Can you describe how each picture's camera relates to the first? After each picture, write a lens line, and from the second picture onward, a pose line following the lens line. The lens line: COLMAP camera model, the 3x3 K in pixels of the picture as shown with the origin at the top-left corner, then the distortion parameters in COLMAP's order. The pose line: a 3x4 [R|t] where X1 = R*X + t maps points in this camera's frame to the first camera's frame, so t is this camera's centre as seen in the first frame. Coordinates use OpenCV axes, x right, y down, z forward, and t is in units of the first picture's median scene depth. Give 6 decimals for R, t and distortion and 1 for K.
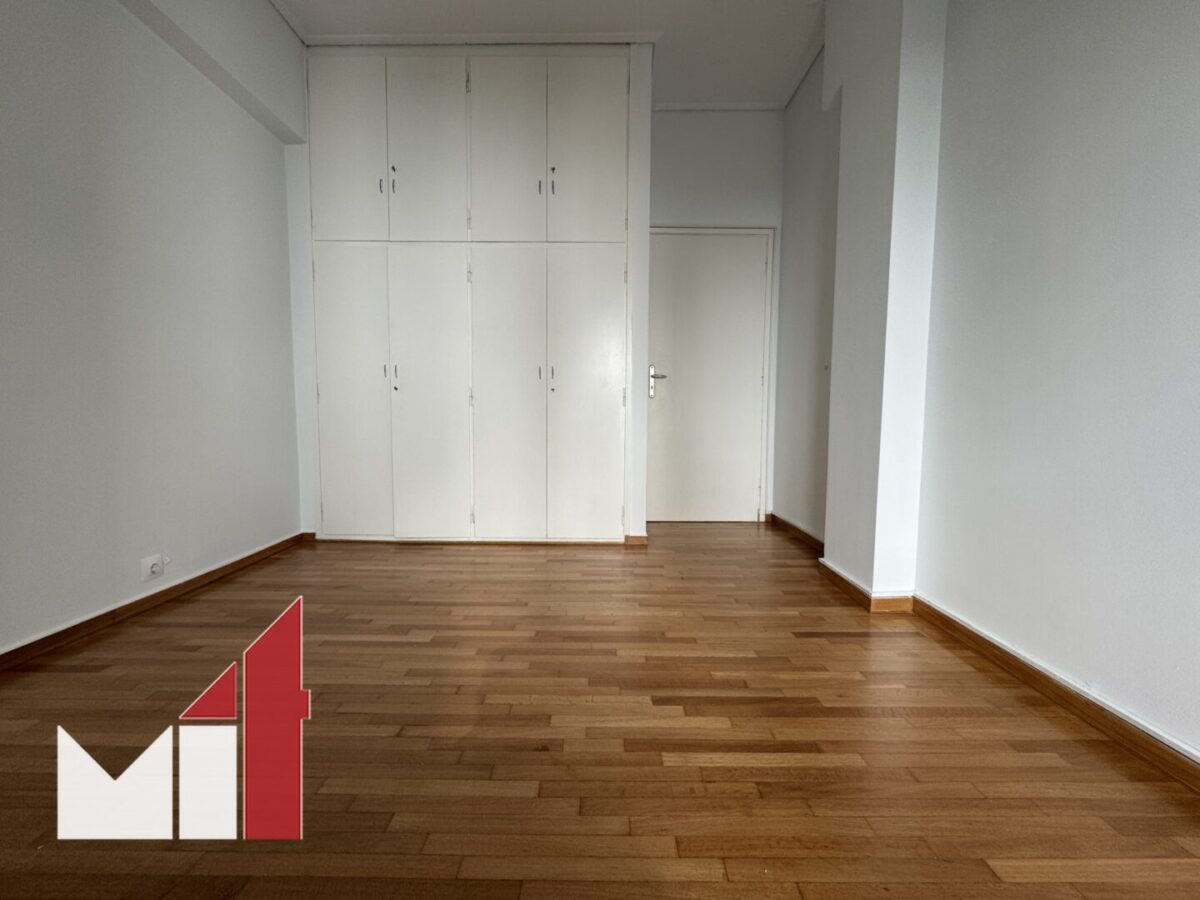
lens RADIAL K [[478.5, 0, 597.8], [0, 478.5, 442.8], [0, 0, 1]] dist [-0.001119, 0.000068]
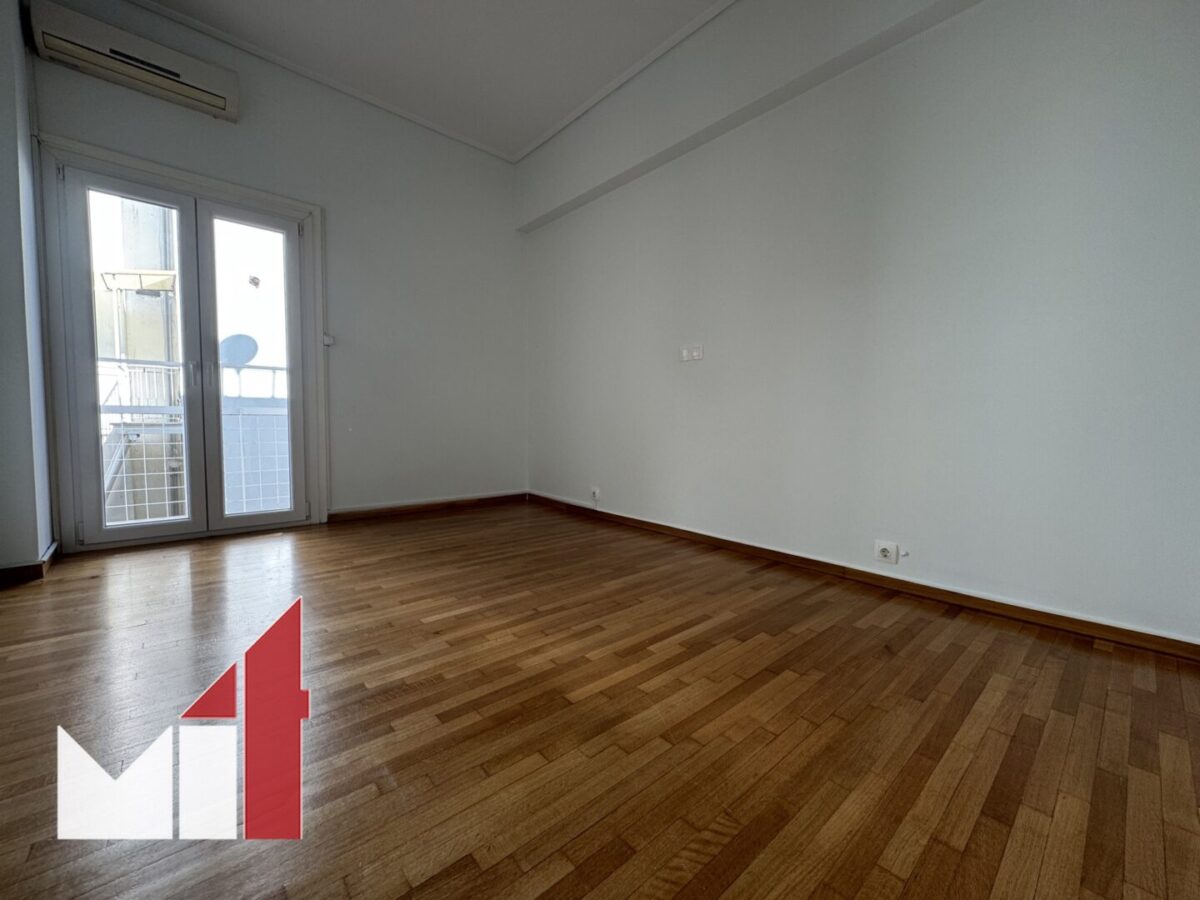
lens RADIAL K [[478.5, 0, 597.1], [0, 478.5, 451.4], [0, 0, 1]] dist [-0.001119, 0.000068]
pose [[-0.751427, 0.023079, -0.659412, 0.276552], [-0.054257, 0.993842, 0.096611, -0.034943], [0.657581, 0.108374, -0.745548, 1.410973]]
